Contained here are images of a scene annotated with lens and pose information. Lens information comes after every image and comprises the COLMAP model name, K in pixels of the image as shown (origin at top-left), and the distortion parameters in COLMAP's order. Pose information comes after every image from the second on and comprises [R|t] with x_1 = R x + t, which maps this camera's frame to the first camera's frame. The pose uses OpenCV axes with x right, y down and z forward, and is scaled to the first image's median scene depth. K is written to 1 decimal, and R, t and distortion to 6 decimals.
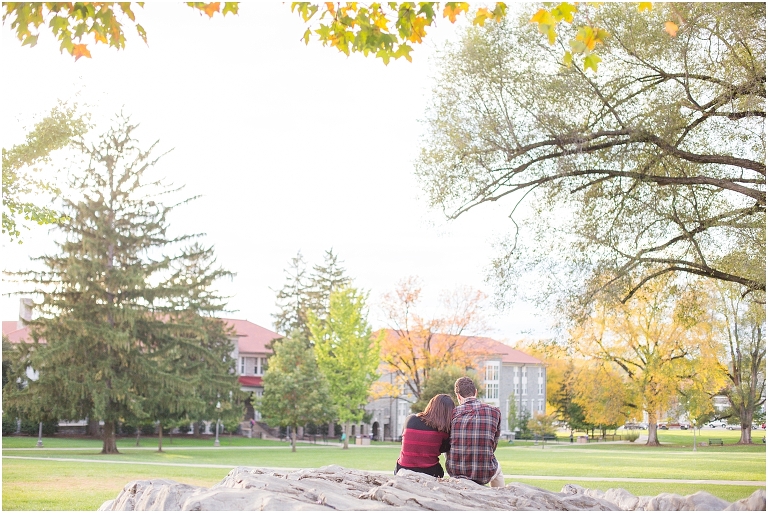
lens RADIAL K [[1052.7, 0, 384.0], [0, 1052.7, 256.5], [0, 0, 1]] dist [-0.084026, -0.002133]
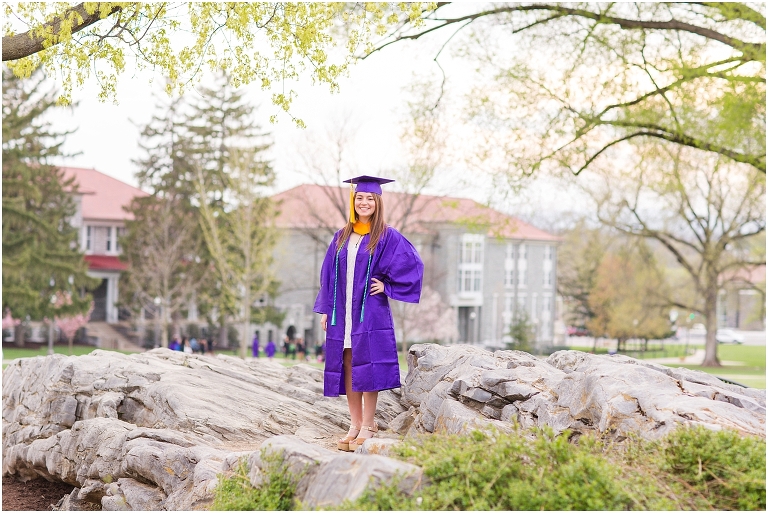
lens RADIAL K [[1865.3, 0, 384.2], [0, 1865.3, 290.3], [0, 0, 1]] dist [-0.131529, 0.647071]
pose [[0.999568, 0.010868, 0.027319, 0.019188], [-0.014413, 0.990993, 0.133135, -0.021625], [-0.025626, -0.133471, 0.990721, -0.163917]]
